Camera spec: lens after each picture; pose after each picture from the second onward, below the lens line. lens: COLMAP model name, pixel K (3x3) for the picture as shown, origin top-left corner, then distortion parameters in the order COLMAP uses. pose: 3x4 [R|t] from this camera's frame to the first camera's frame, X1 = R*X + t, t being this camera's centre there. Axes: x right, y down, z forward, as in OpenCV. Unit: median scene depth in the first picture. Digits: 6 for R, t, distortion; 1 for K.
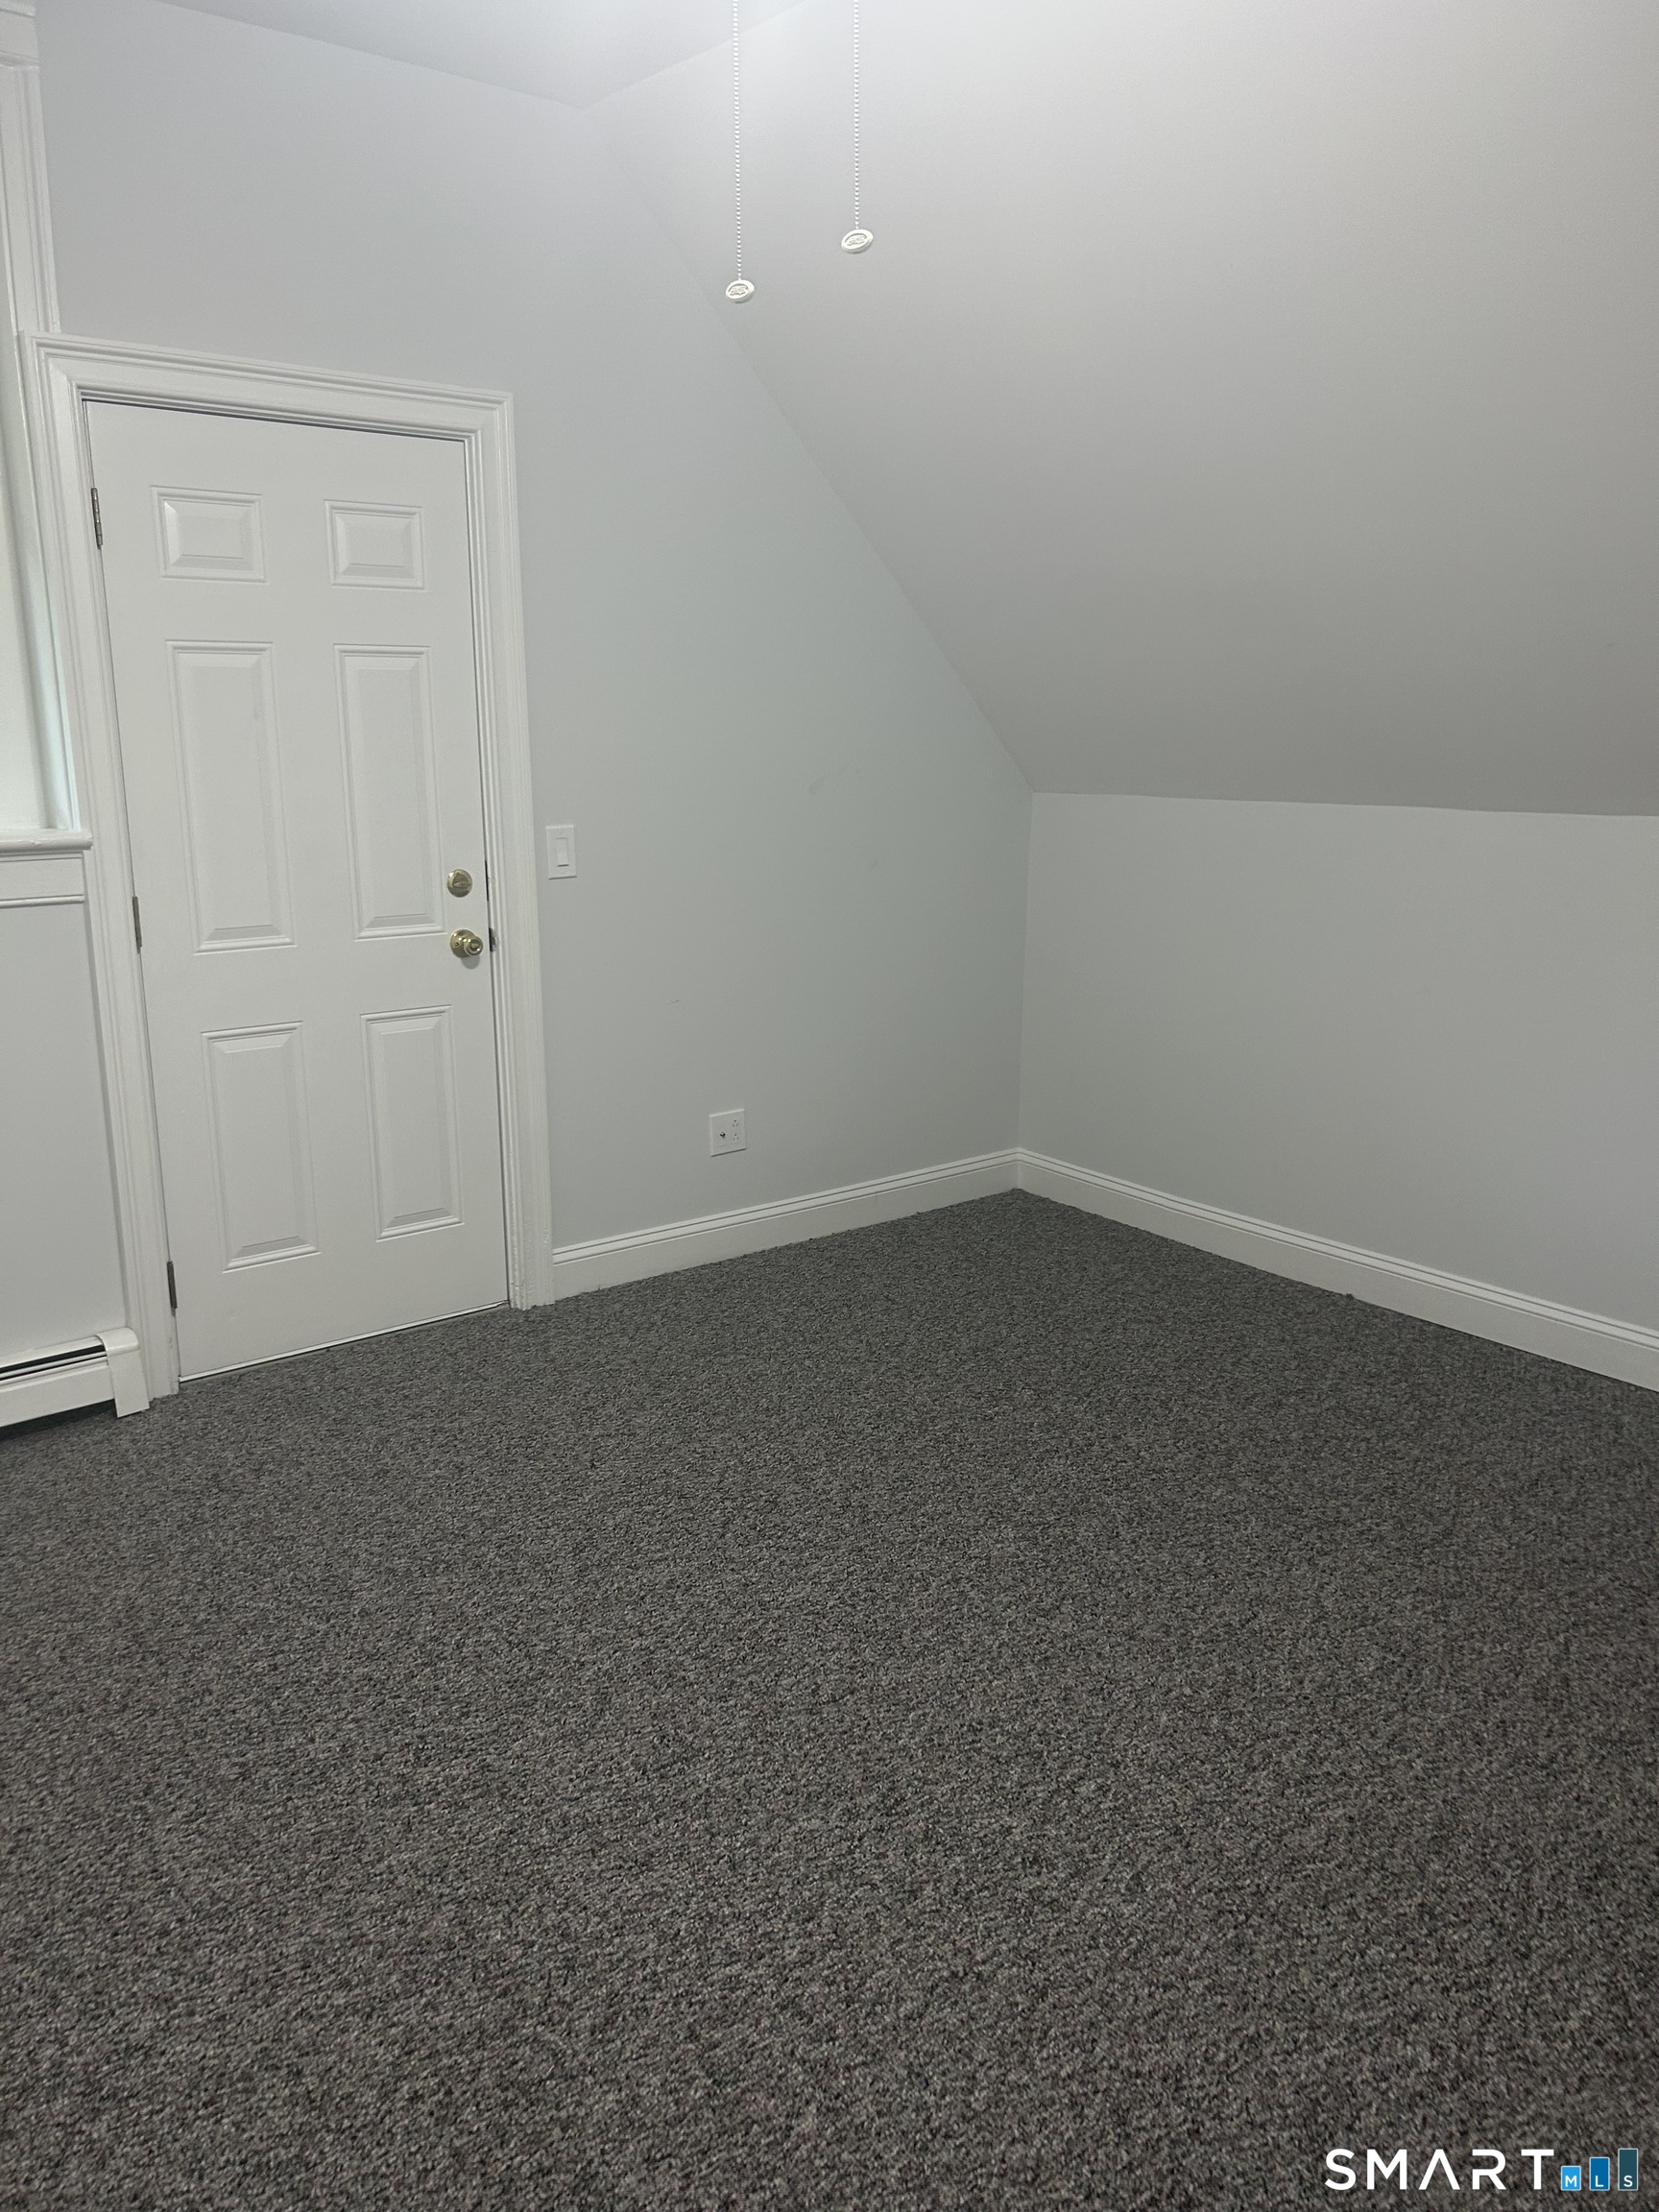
lens RADIAL K [[1693.5, 0, 812.4], [0, 1693.5, 1105.3], [0, 0, 1]] dist [0.034524, -0.015882]
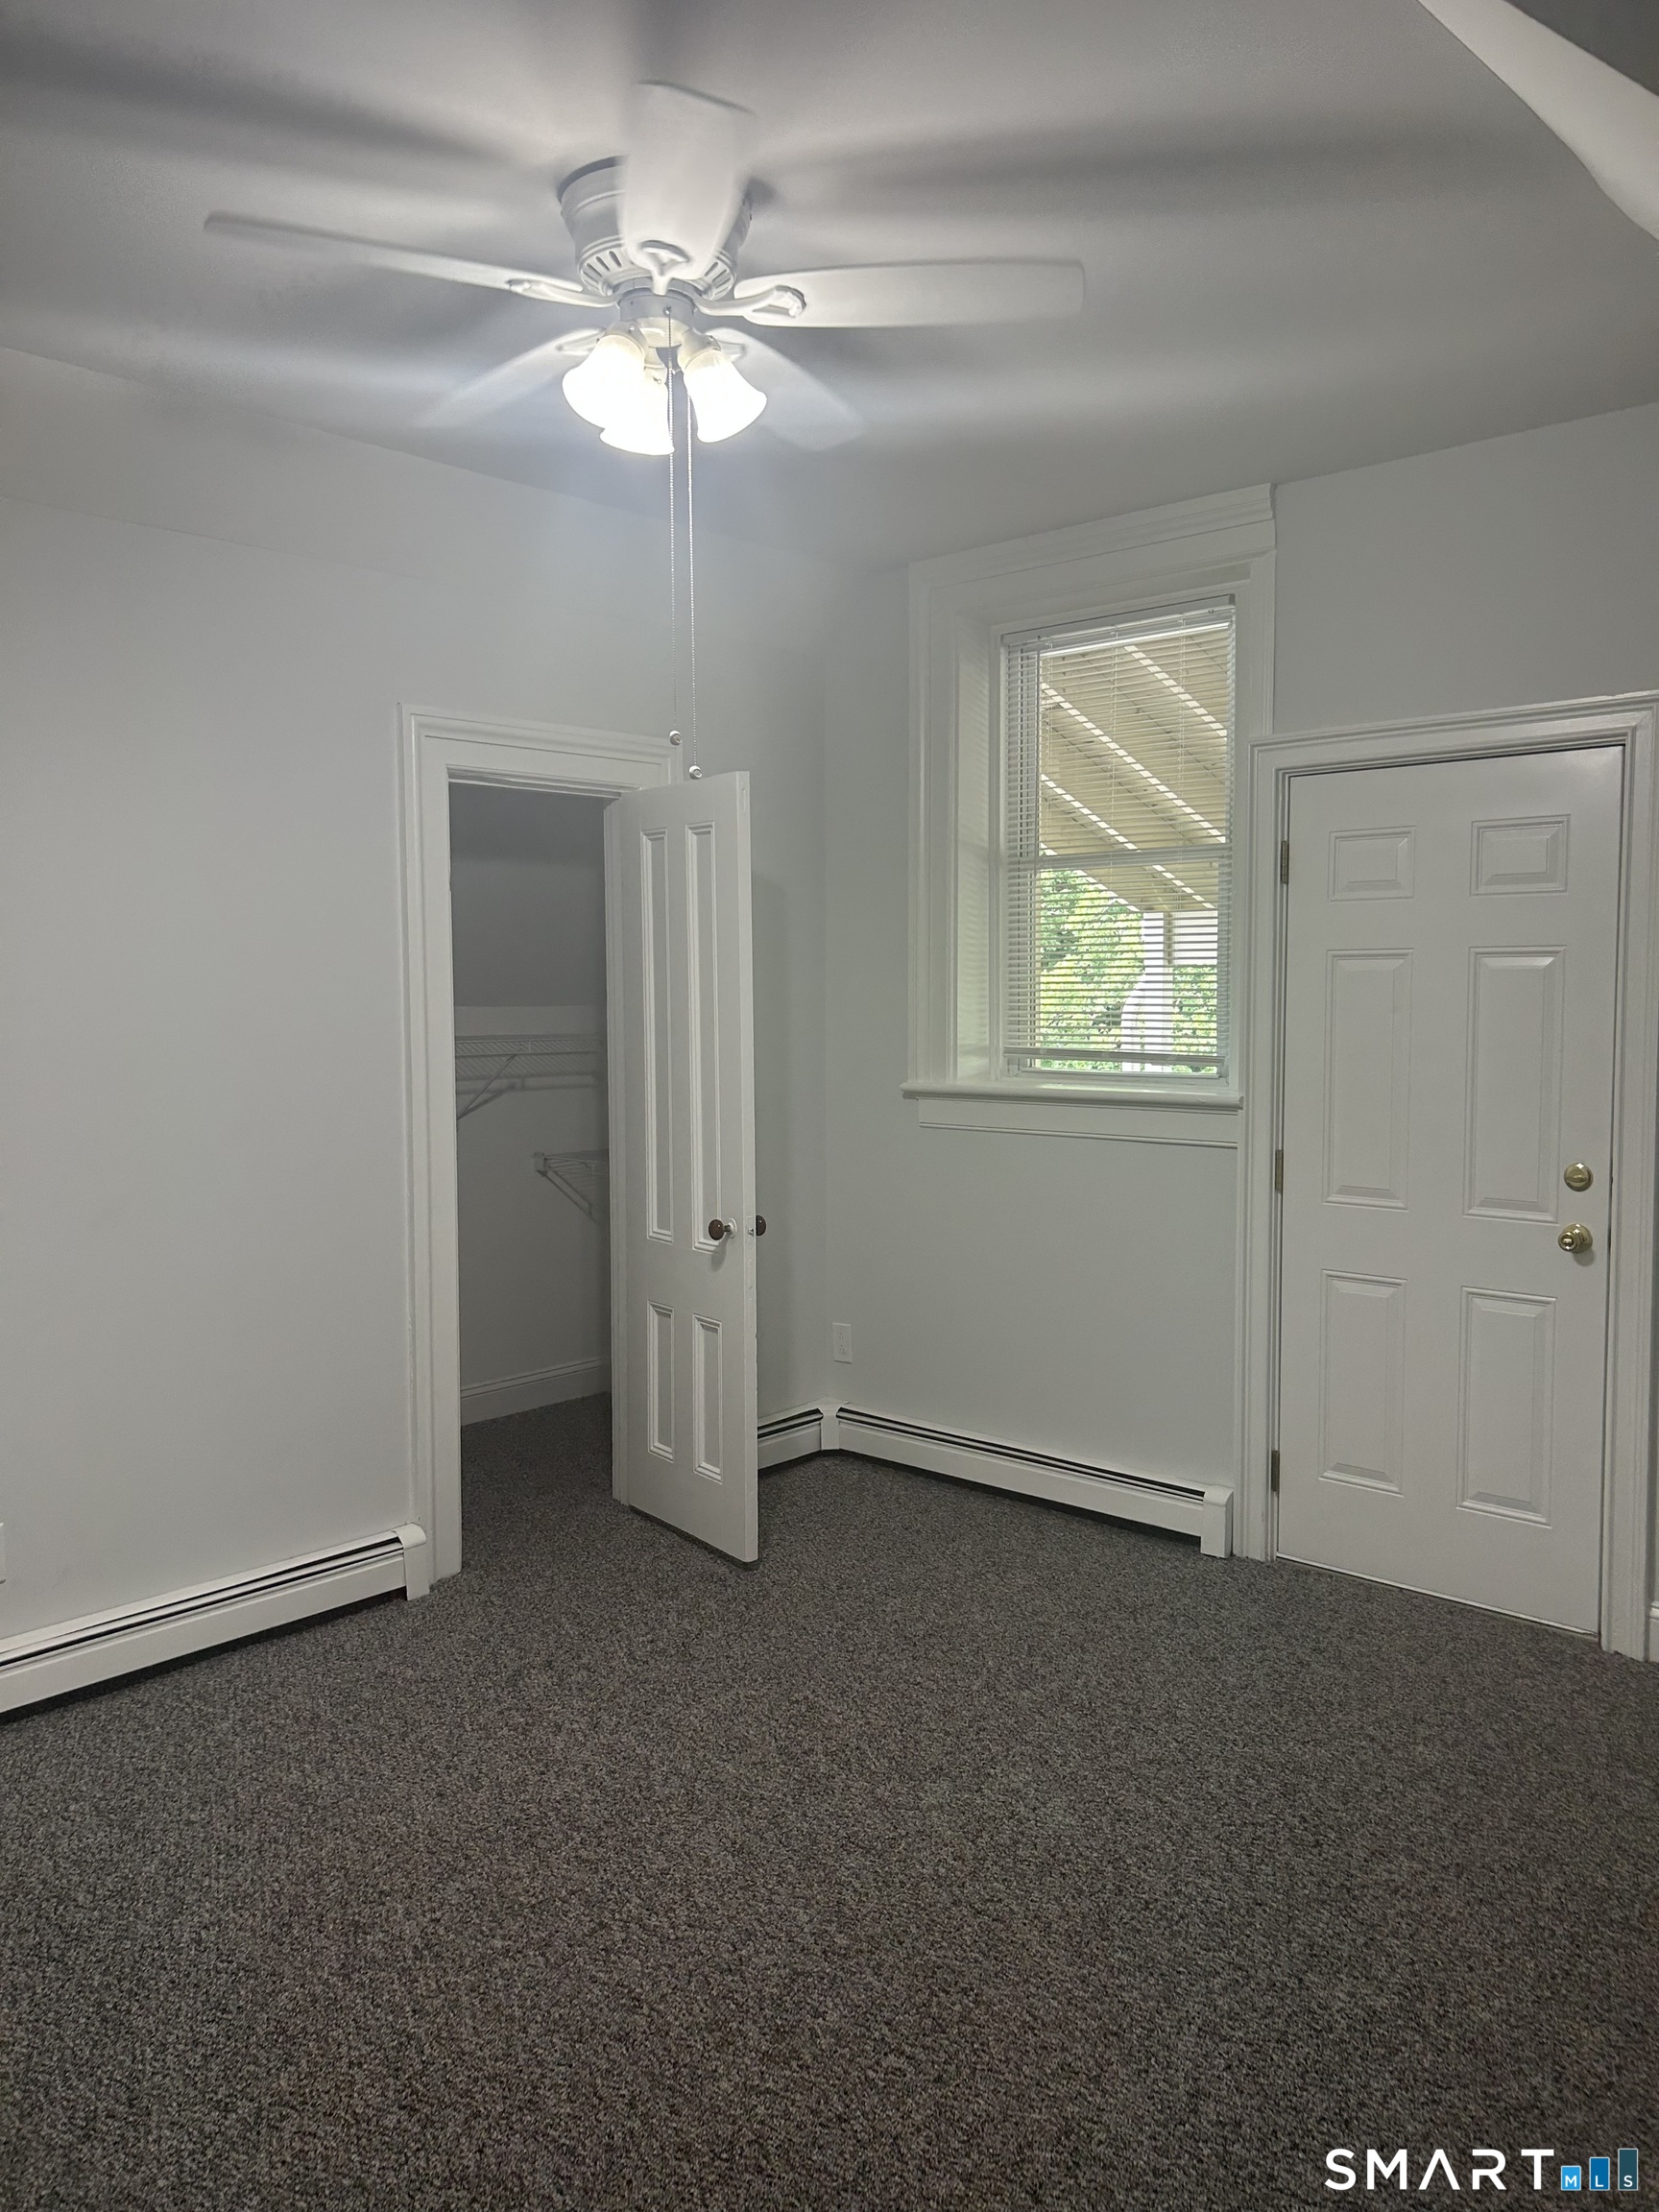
lens RADIAL K [[1693.5, 0, 812.4], [0, 1693.5, 1105.3], [0, 0, 1]] dist [0.034524, -0.015882]
pose [[0.147495, 0.078286, -0.985960, 0.758200], [-0.218245, 0.974867, 0.044757, -0.131660], [0.964684, 0.208579, 0.160874, 0.450329]]
